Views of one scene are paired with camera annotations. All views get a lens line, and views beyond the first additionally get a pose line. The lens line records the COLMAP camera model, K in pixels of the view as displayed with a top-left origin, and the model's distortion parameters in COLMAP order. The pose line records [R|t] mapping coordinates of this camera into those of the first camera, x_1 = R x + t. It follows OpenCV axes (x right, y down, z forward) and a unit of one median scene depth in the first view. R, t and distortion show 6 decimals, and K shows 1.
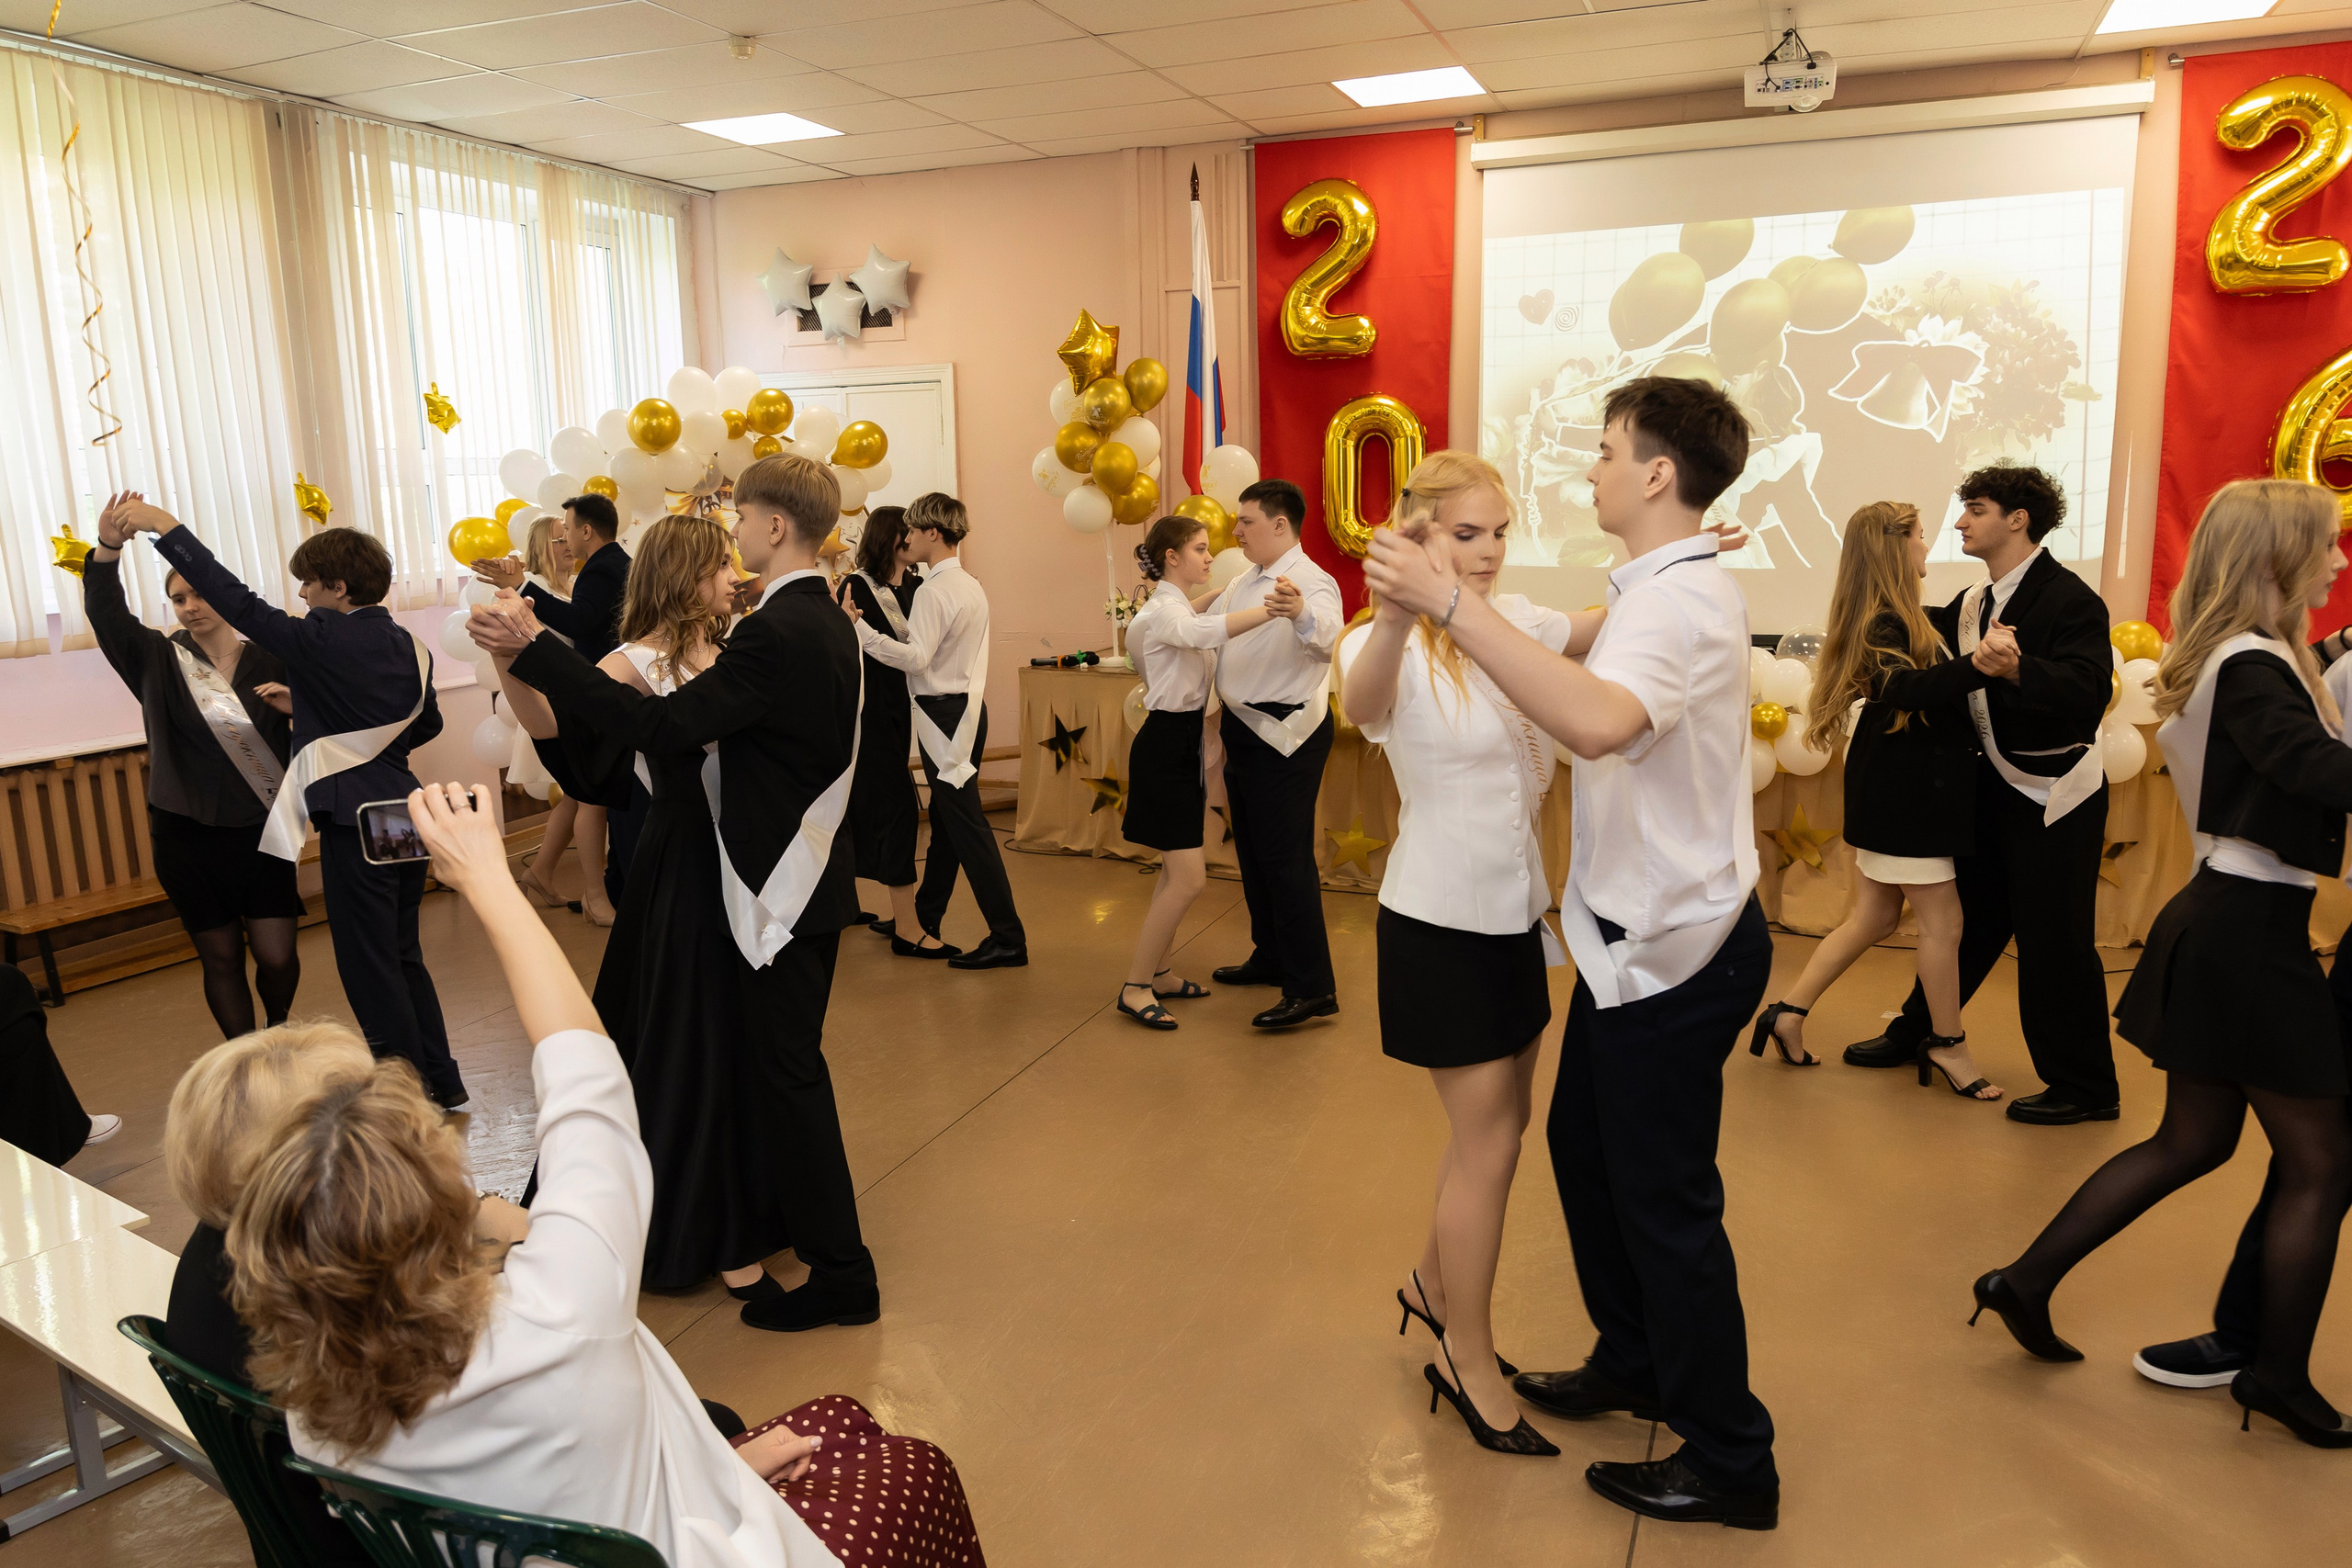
lens RADIAL K [[1667.8, 0, 1132.9], [0, 1667.8, 768.4], [0, 0, 1]] dist [0.004053, -0.006453]
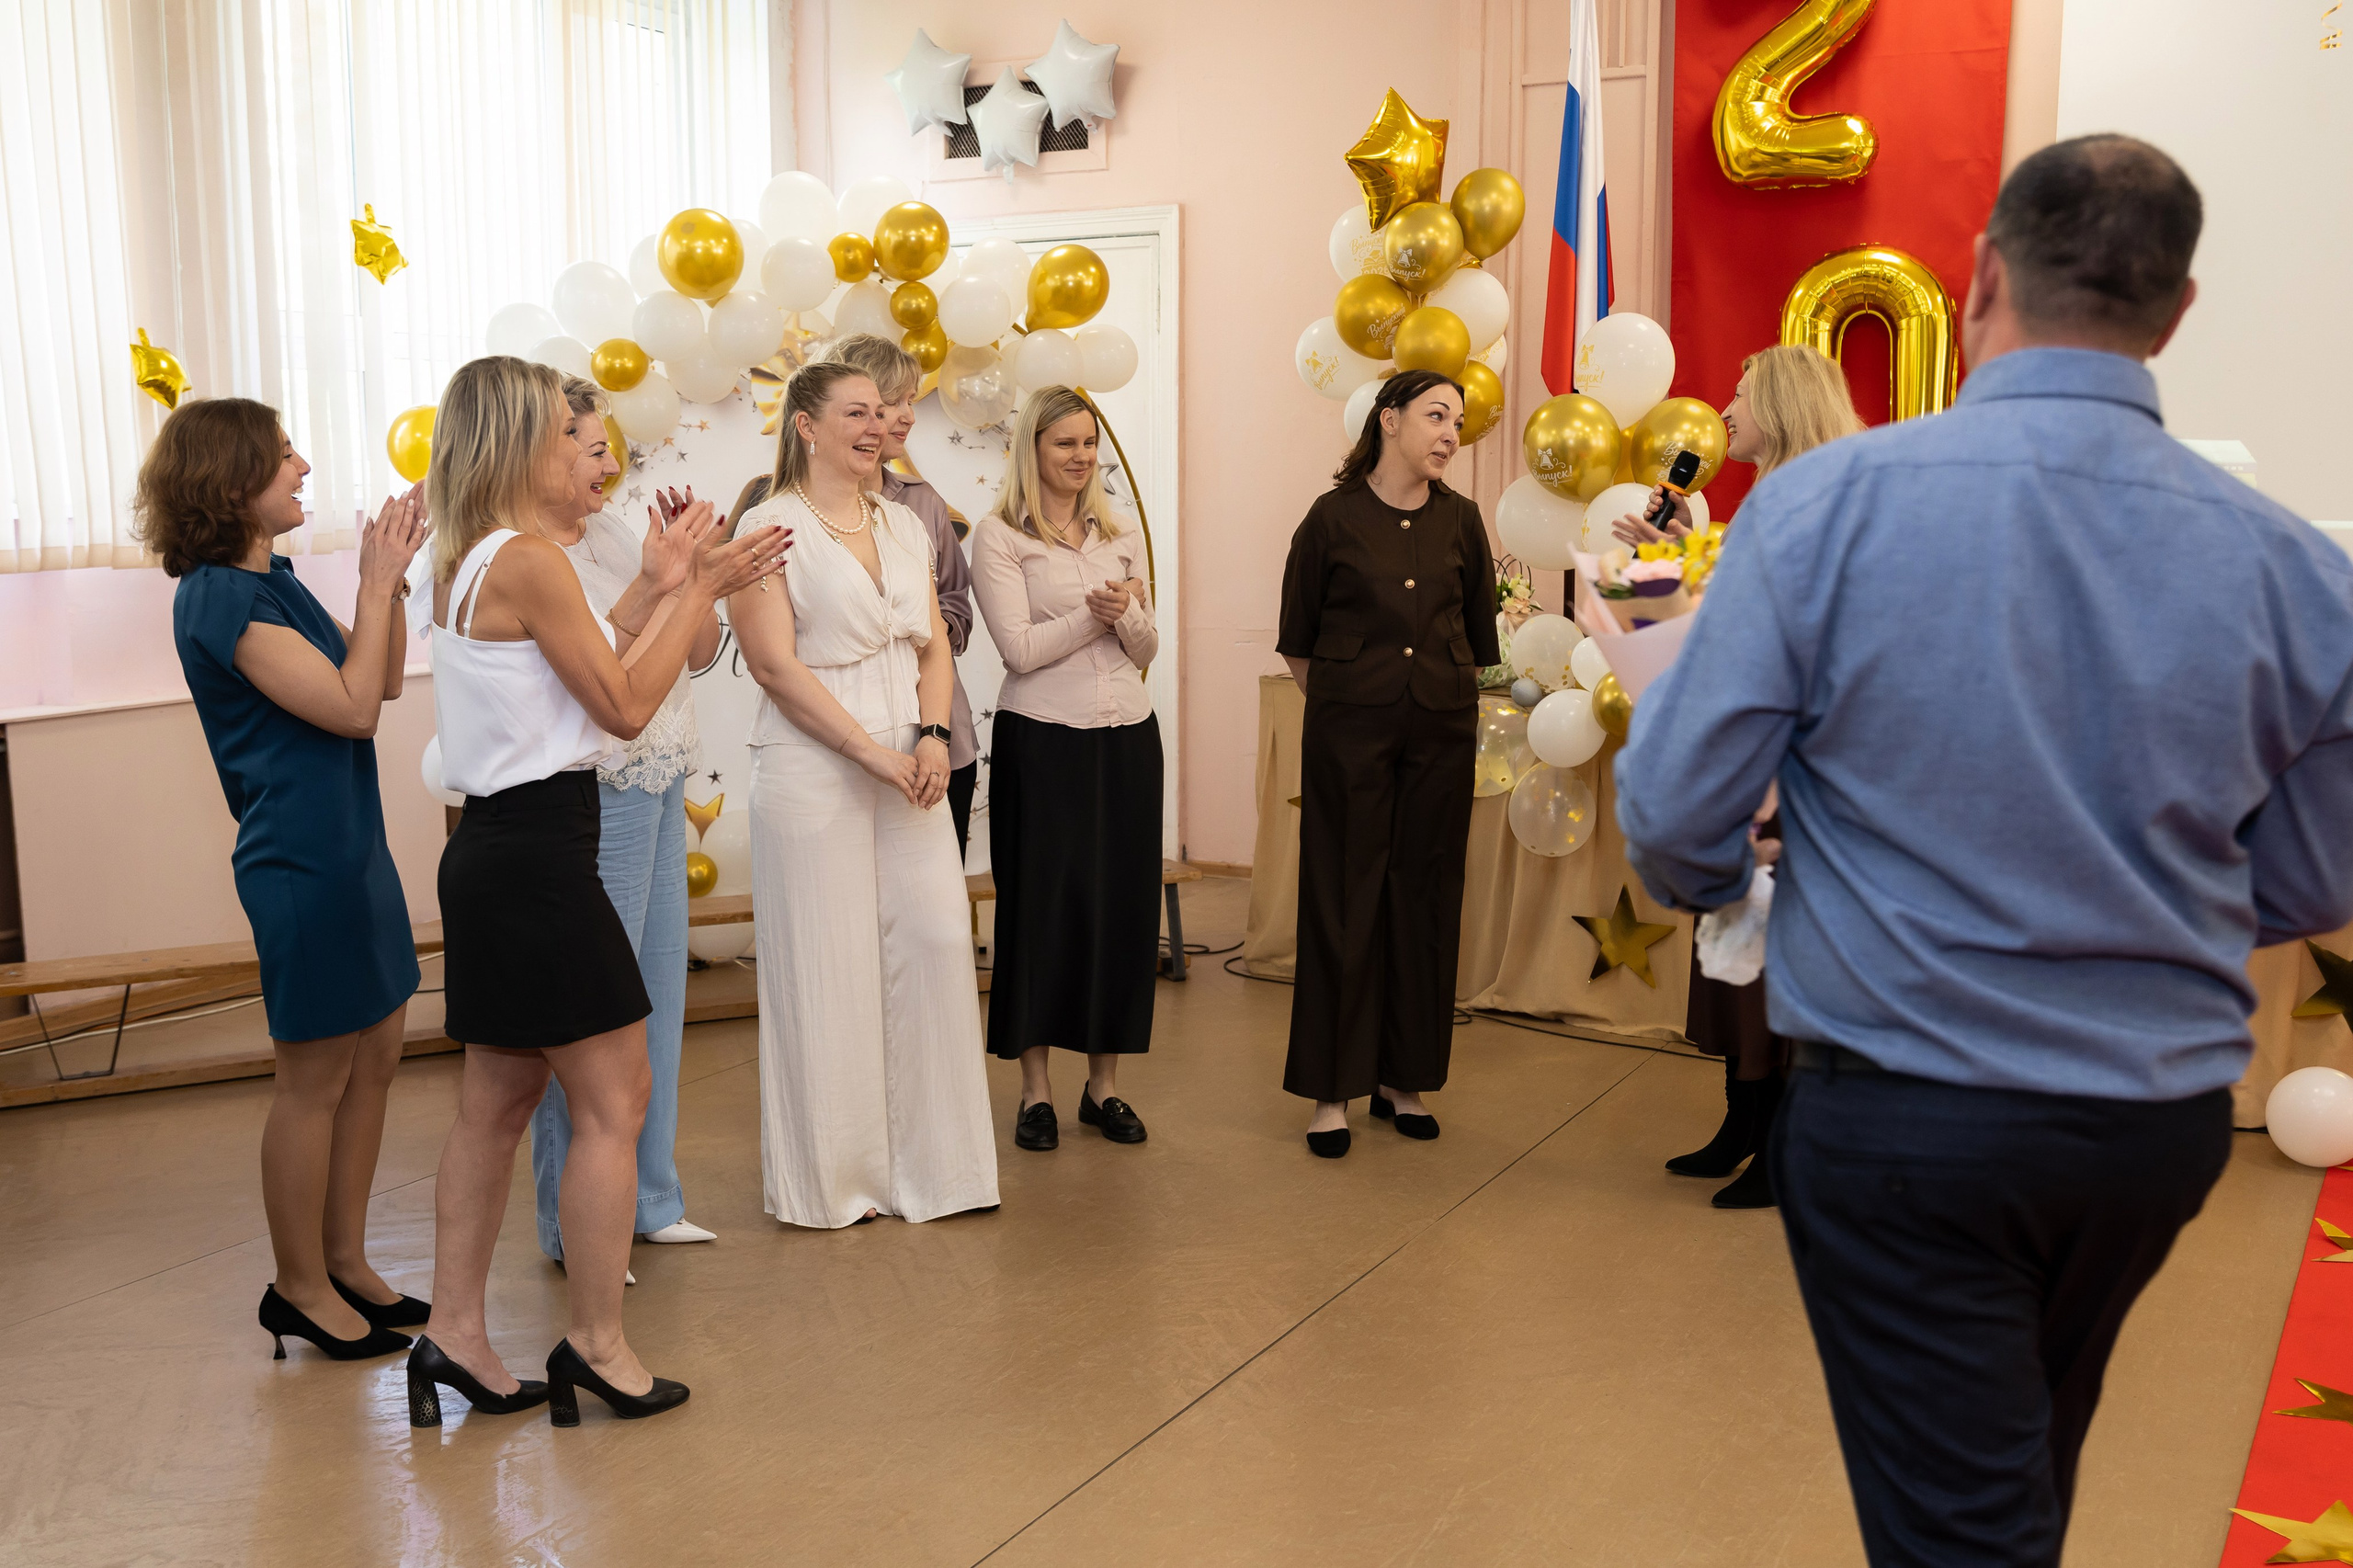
lens RADIAL K [[2340.8, 0, 1154.2], [0, 2340.8, 787.6], [0, 0, 1]] dist [-0.002046, 0.000000]
pose [[0.992426, 0.037198, -0.117076, -0.005220], [-0.041290, 0.998611, -0.032718, 0.010015], [0.115696, 0.037305, 0.992584, 0.138637]]
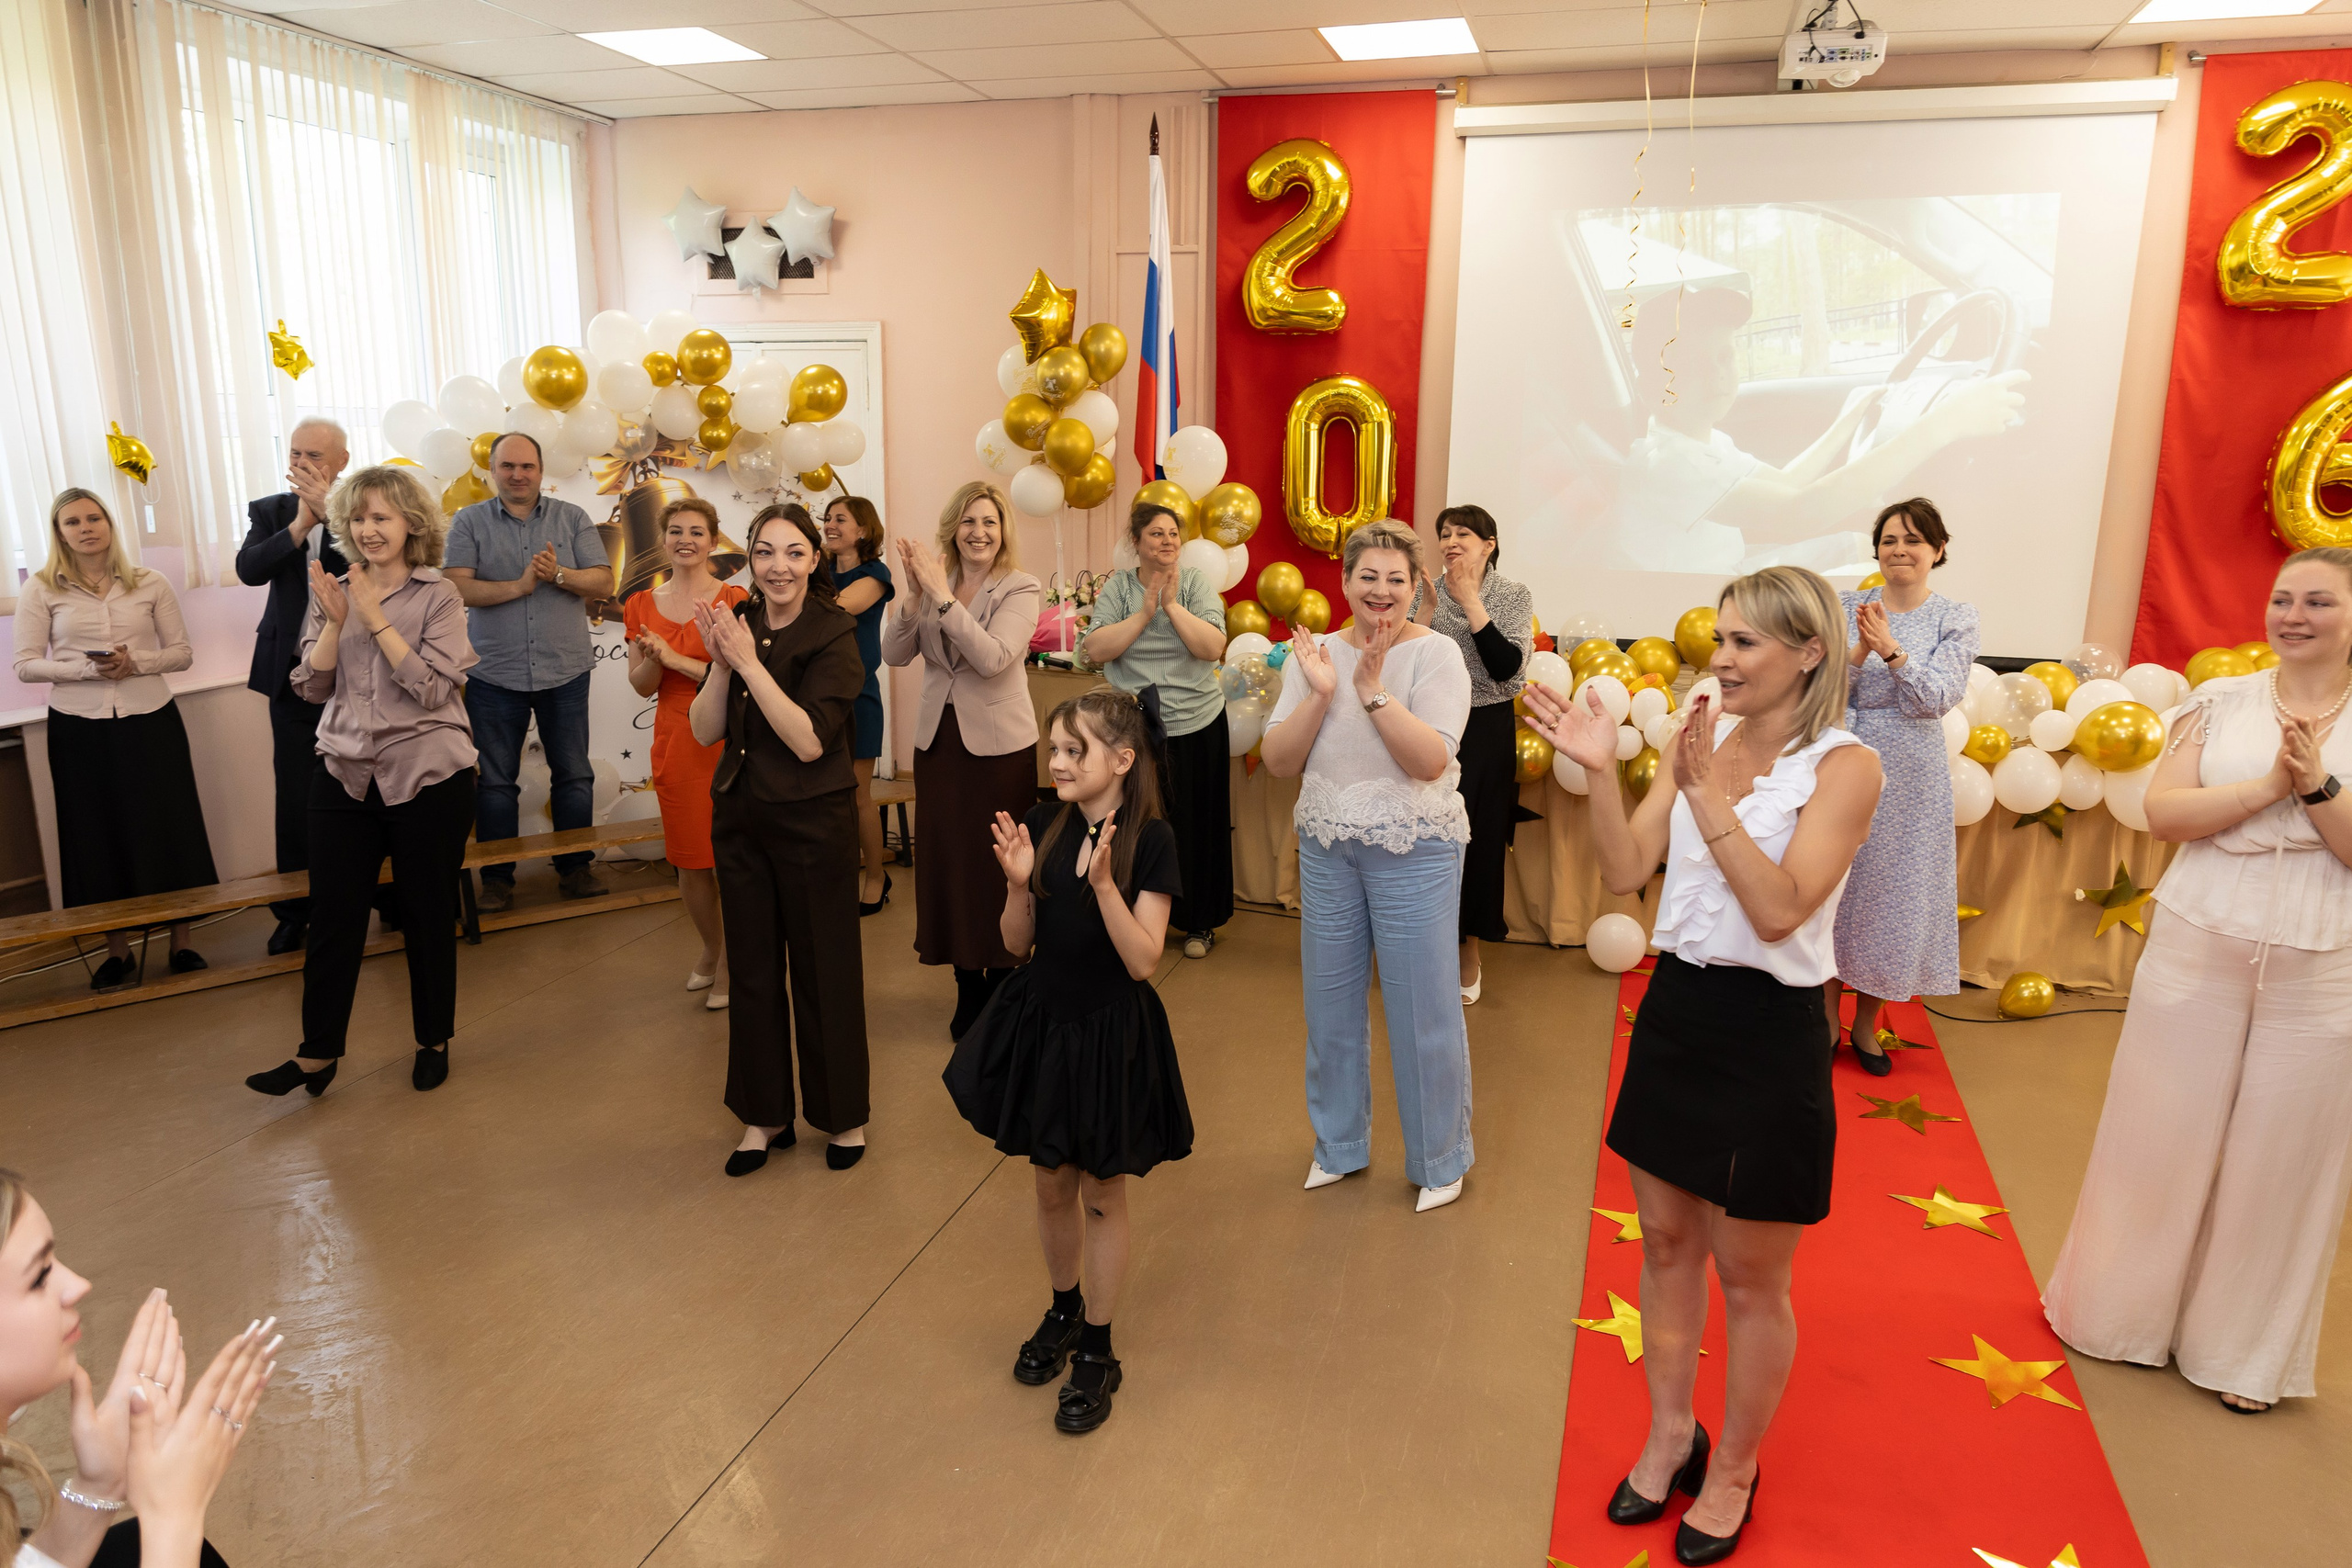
lens RADIAL K [[1596.4, 0, 1177.5], [0, 1596.4, 790.4], [0, 0, 1]] dist [0.008998, -0.010356]
pose [[0.994882, 0.013142, 0.100190, -0.034441], [-0.017480, 0.998942, 0.042541, -0.028319], [-0.099525, -0.044075, 0.994058, 0.108313]]
